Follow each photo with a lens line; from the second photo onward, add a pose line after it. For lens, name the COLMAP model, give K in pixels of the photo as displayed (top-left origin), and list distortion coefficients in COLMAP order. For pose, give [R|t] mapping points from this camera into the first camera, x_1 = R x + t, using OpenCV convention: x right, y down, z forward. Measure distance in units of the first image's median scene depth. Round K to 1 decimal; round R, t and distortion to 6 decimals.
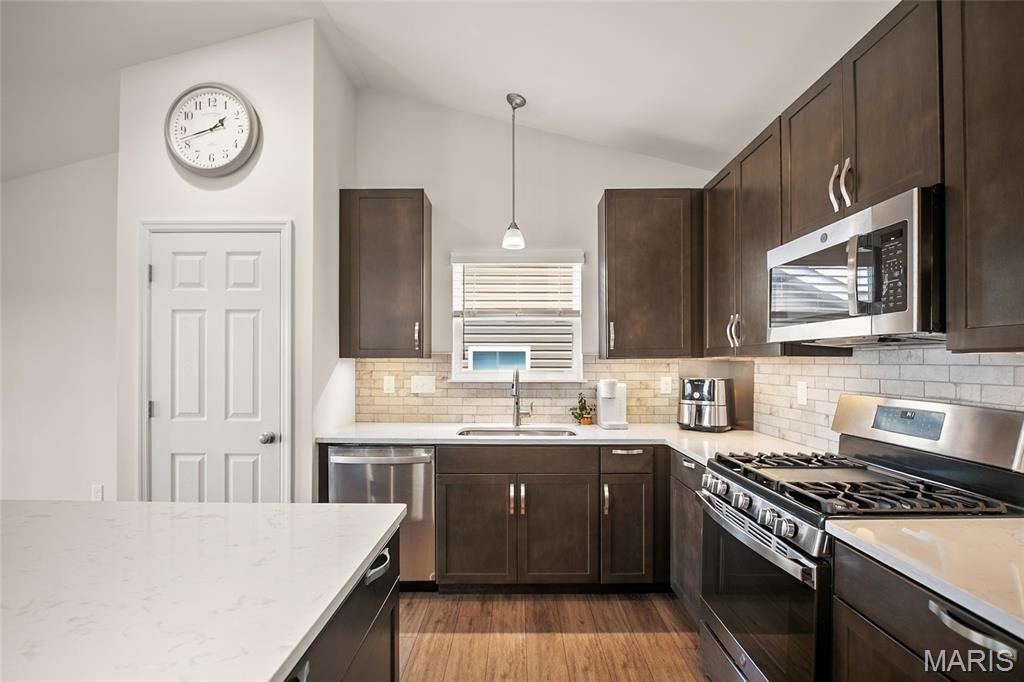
lens RADIAL K [[454.9, 0, 518.4], [0, 454.9, 360.7], [0, 0, 1]] dist [-0.008725, -0.001970]
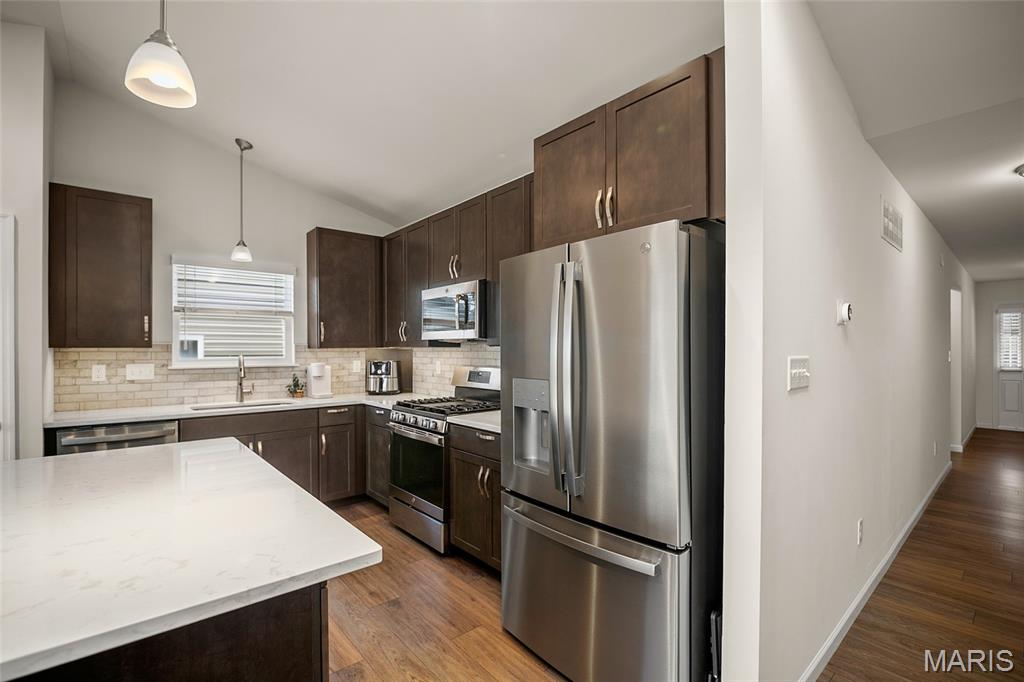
lens RADIAL K [[454.9, 0, 510.2], [0, 454.9, 350.0], [0, 0, 1]] dist [-0.008725, -0.001970]
pose [[0.755640, -0.004464, 0.654972, -0.312186], [0.002057, 0.999988, 0.004443, -0.004244], [-0.654984, -0.002010, 0.755640, -0.504584]]
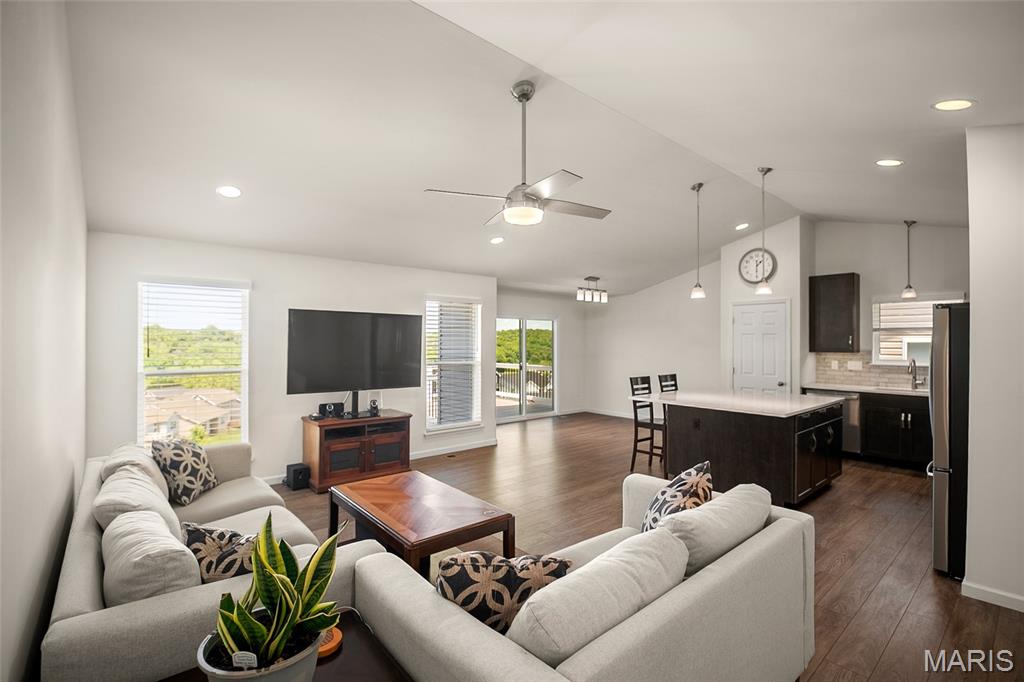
lens RADIAL K [[454.9, 0, 512.6], [0, 454.9, 342.4], [0, 0, 1]] dist [-0.008725, -0.001970]
pose [[0.645406, 0.002098, -0.763837, 0.422103], [0.000349, 0.999995, 0.003041, -0.070366], [0.763840, -0.002229, 0.645402, -1.782137]]
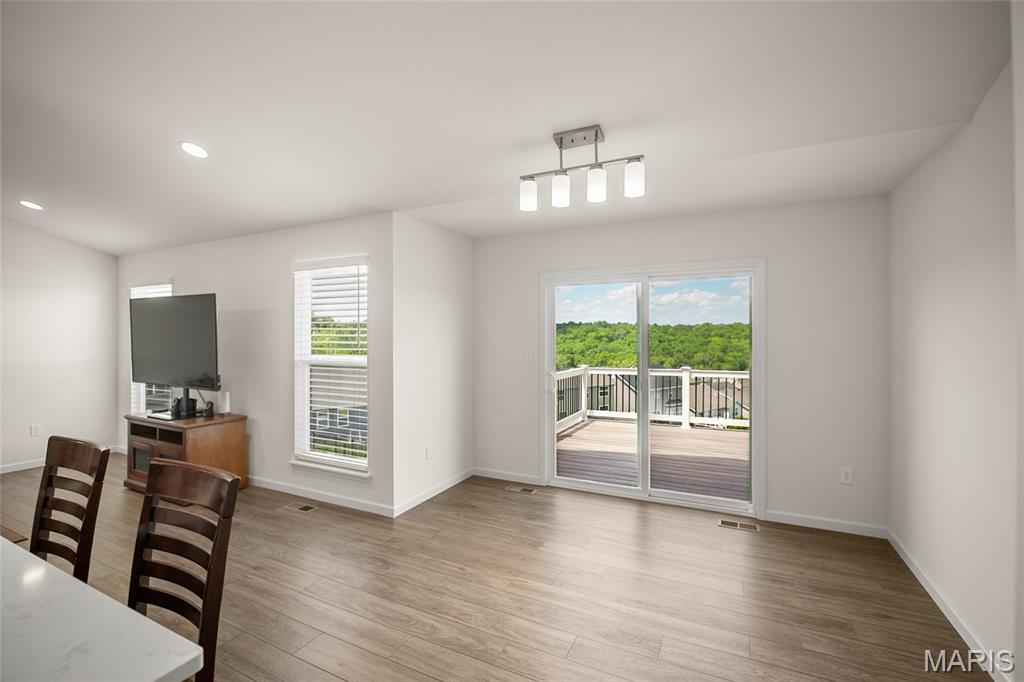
lens RADIAL K [[454.9, 0, 508.8], [0, 454.9, 341.6], [0, 0, 1]] dist [-0.008725, -0.001970]
pose [[-0.448659, 0.006337, -0.893681, -0.573182], [-0.001233, 0.999970, 0.007709, -0.037291], [0.893702, 0.004560, -0.448637, 0.893524]]
